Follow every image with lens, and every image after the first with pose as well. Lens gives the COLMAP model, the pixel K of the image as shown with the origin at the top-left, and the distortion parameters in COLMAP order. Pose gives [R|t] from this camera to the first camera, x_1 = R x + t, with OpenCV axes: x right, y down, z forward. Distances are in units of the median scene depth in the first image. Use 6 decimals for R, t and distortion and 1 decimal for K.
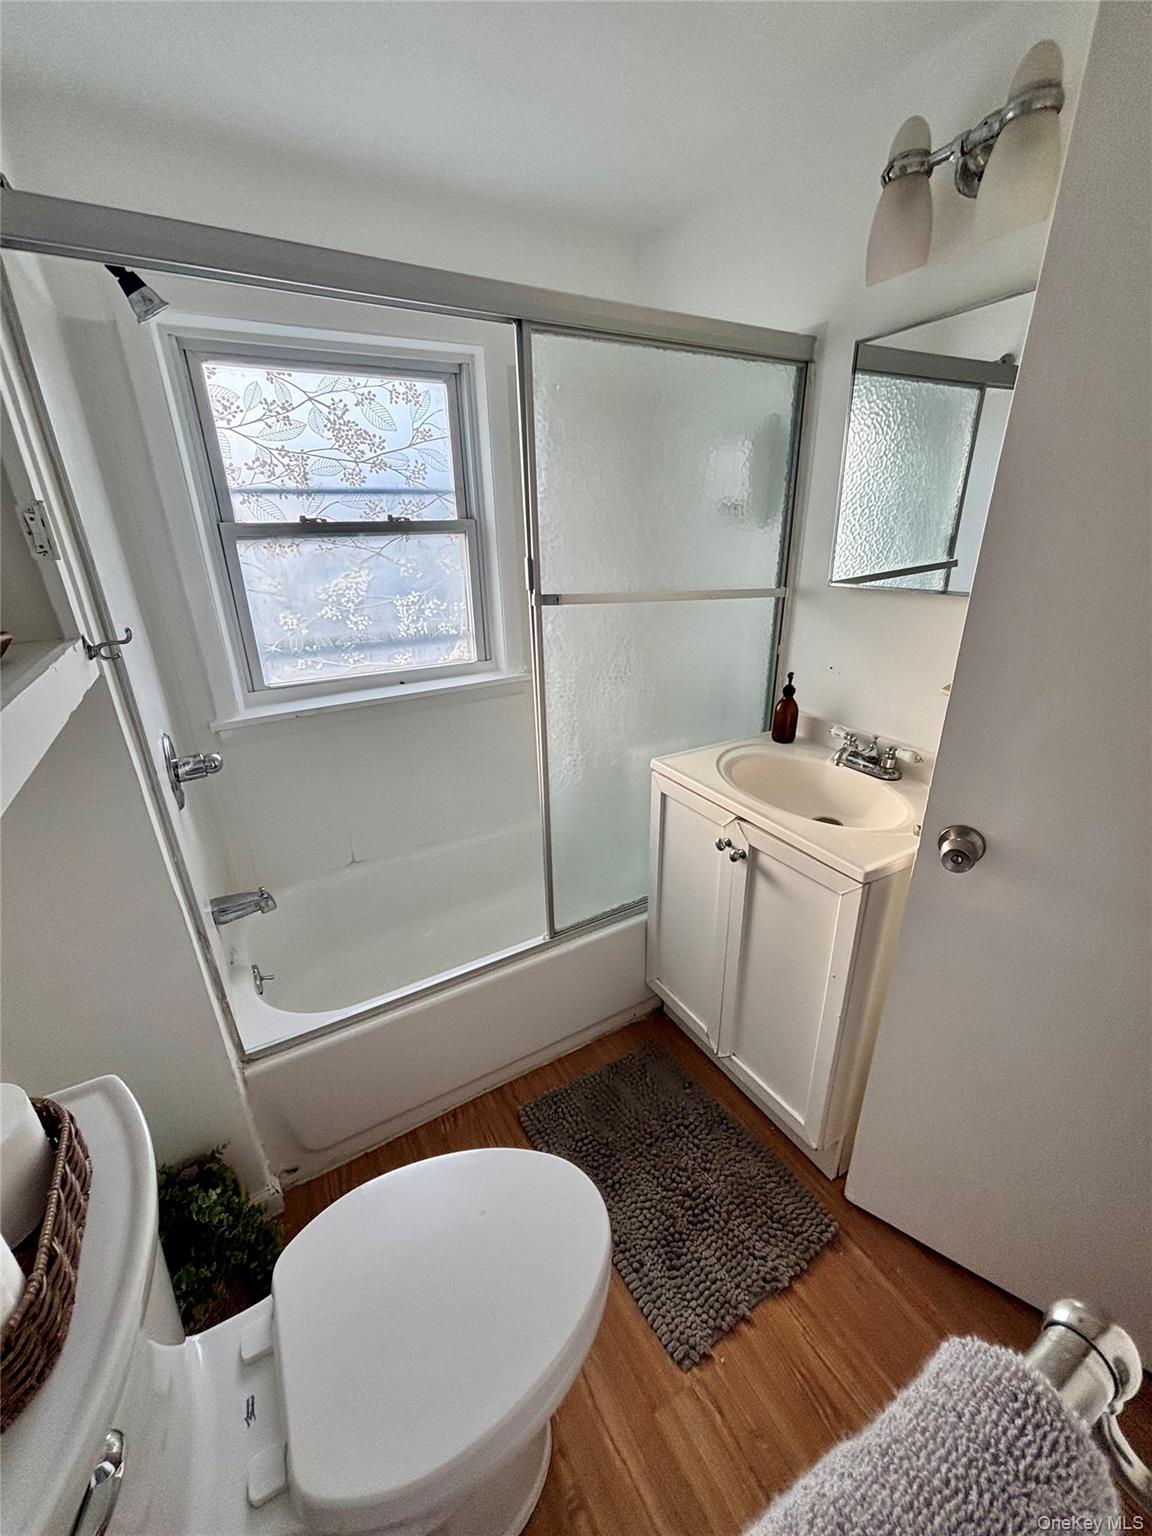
lens RADIAL K [[617.5, 0, 576.5], [0, 617.5, 771.2], [0, 0, 1]] dist [0.002947, 0.000671]
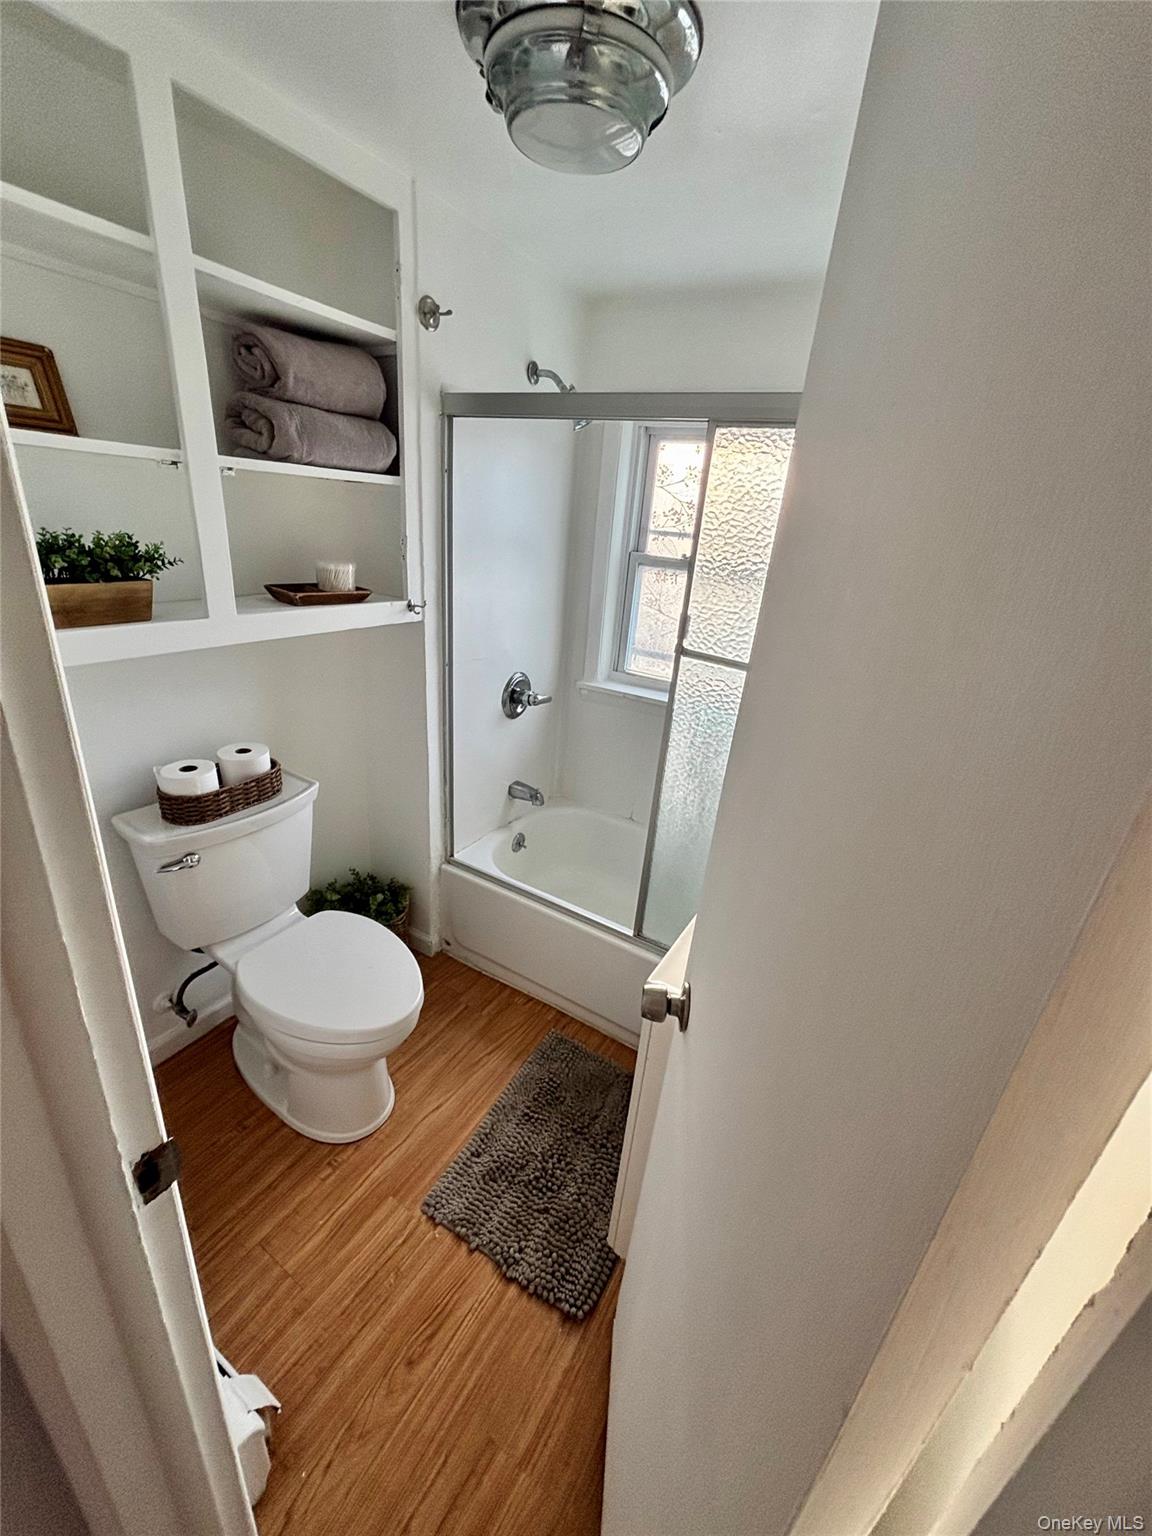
lens RADIAL K [[617.5, 0, 576.5], [0, 617.5, 771.2], [0, 0, 1]] dist [0.002947, 0.000671]
pose [[0.481045, 0.397725, -0.781288, 0.747362], [-0.408978, 0.890067, 0.201289, -0.208381], [0.775456, 0.222701, 0.590823, 0.193509]]
